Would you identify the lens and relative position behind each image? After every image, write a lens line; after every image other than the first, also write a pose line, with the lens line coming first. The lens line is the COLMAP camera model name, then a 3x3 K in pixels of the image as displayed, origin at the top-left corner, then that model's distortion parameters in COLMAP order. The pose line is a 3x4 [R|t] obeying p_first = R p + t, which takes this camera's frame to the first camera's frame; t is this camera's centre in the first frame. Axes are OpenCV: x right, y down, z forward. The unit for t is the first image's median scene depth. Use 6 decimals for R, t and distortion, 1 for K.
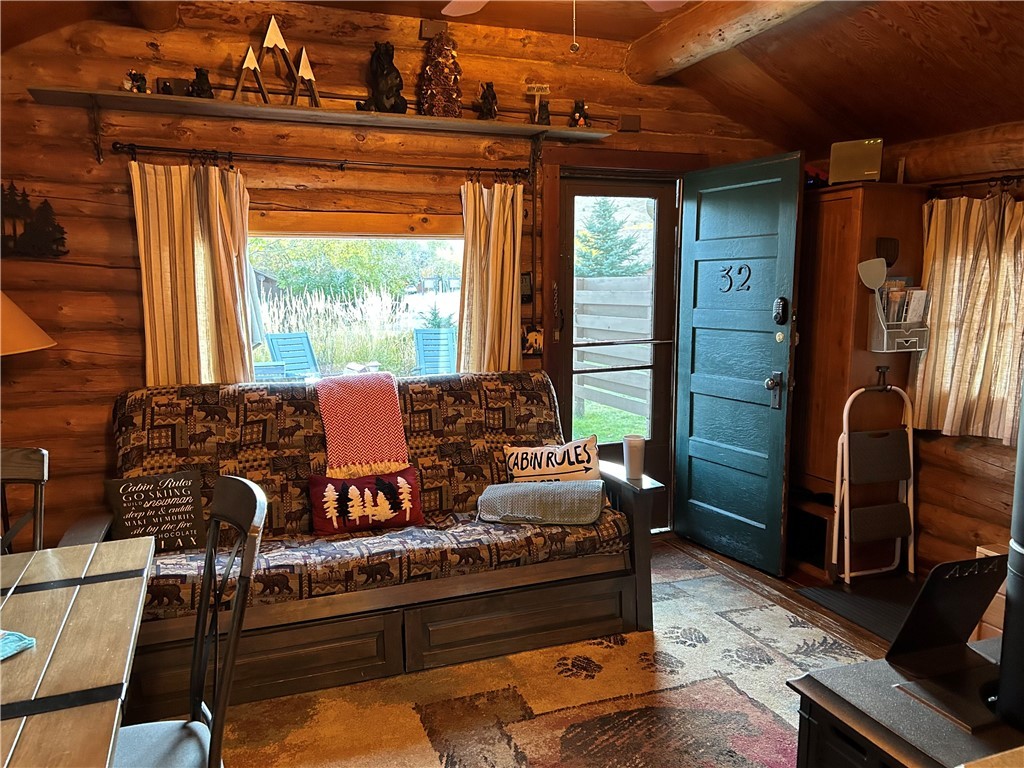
lens RADIAL K [[771.2, 0, 512.0], [0, 771.2, 384.0], [0, 0, 1]] dist [0.028778, -0.000793]
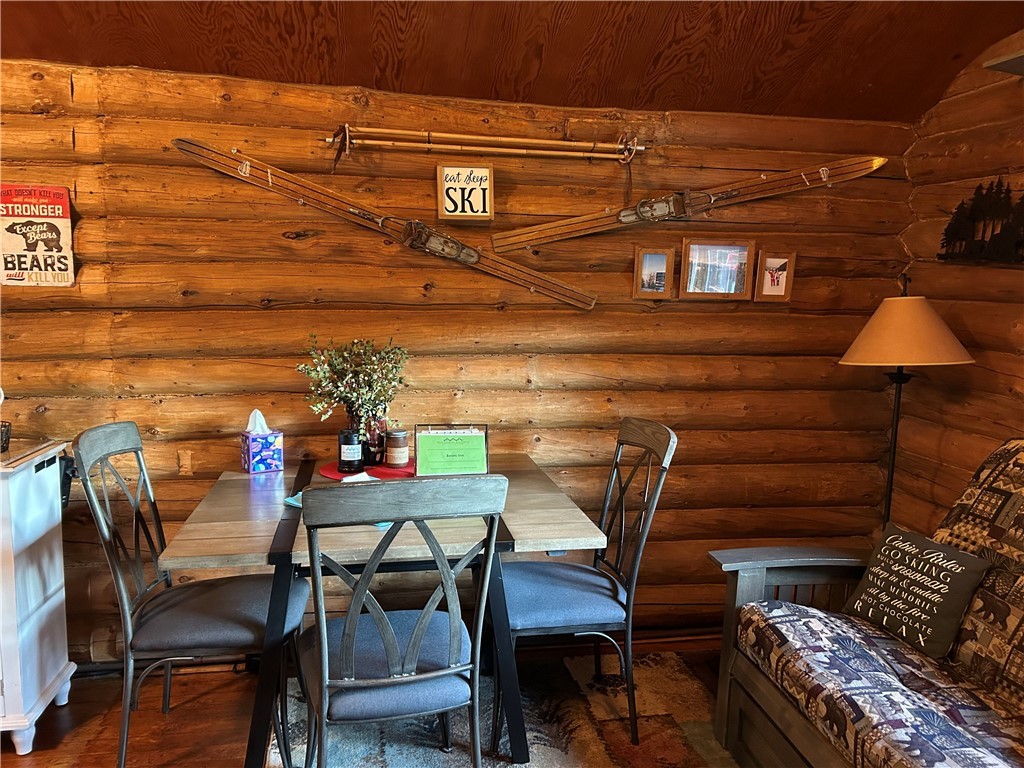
lens RADIAL K [[771.2, 0, 512.0], [0, 771.2, 384.0], [0, 0, 1]] dist [0.028778, -0.000793]
pose [[-0.188752, 0.132776, -0.973007, 0.361611], [-0.149281, 0.975423, 0.162064, -0.100895], [0.970612, 0.175841, -0.164292, 0.701094]]
